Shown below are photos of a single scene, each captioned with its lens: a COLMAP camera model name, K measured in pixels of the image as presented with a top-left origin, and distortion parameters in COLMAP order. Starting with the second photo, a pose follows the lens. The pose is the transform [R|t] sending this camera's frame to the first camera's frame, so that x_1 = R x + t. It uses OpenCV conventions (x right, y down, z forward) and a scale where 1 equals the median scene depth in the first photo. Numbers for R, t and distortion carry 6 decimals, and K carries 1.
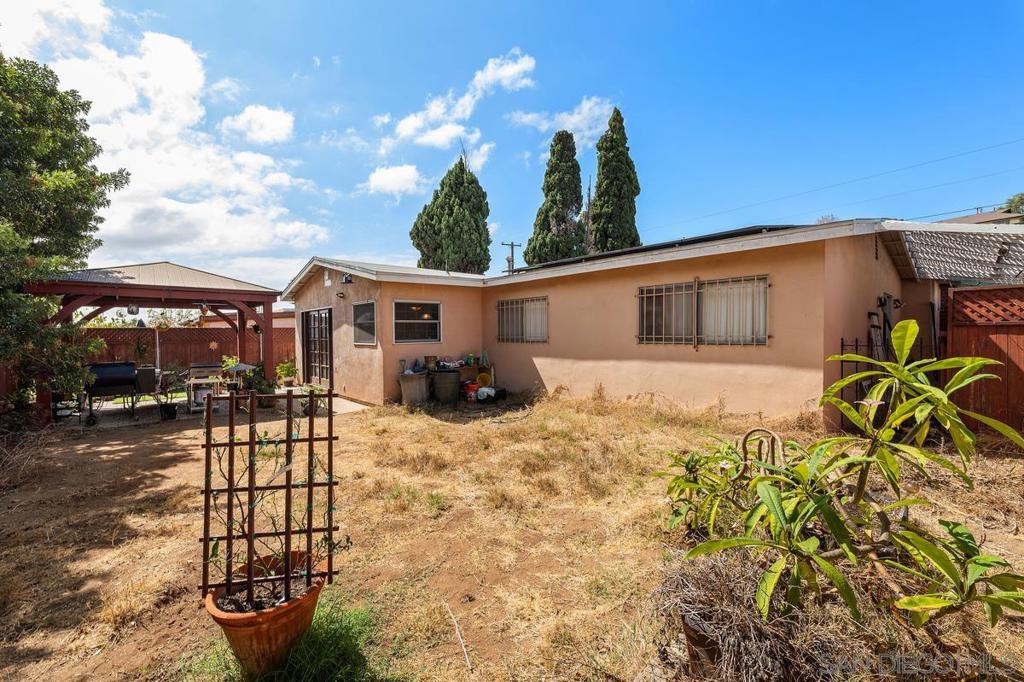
lens RADIAL K [[409.5, 0, 506.6], [0, 409.5, 341.3], [0, 0, 1]] dist [-0.002514, -0.000360]
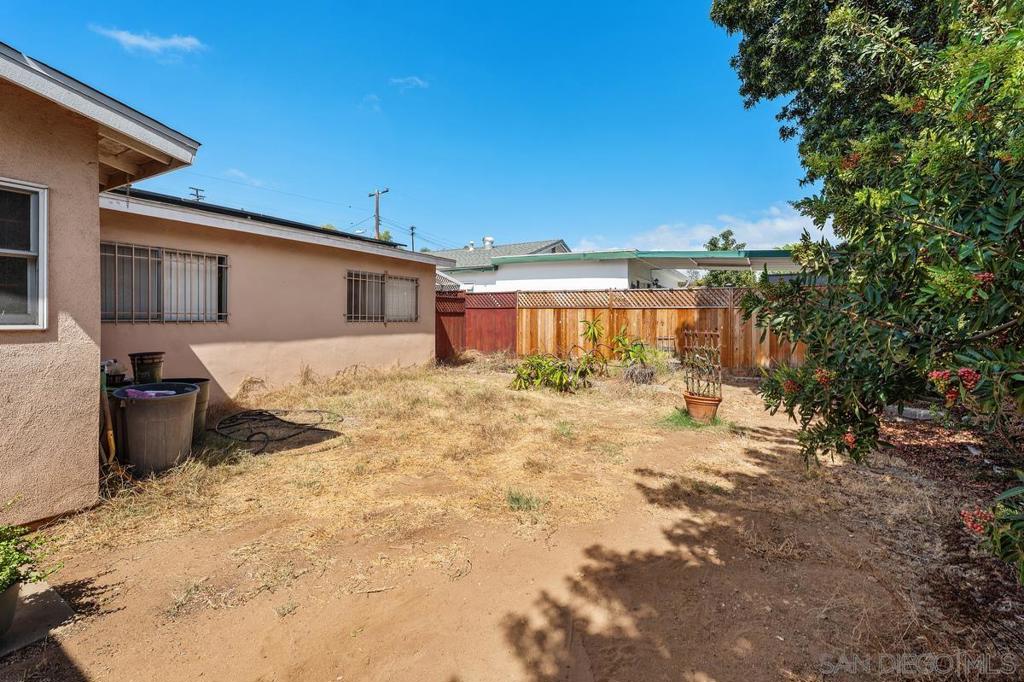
lens RADIAL K [[440.6, 0, 508.7], [0, 440.6, 333.8], [0, 0, 1]] dist [0.008404, -0.000665]
pose [[-0.299311, -0.026167, 0.953797, -0.939761], [0.005581, 0.999559, 0.029174, 0.006224], [-0.954139, 0.014055, -0.299033, 0.959359]]
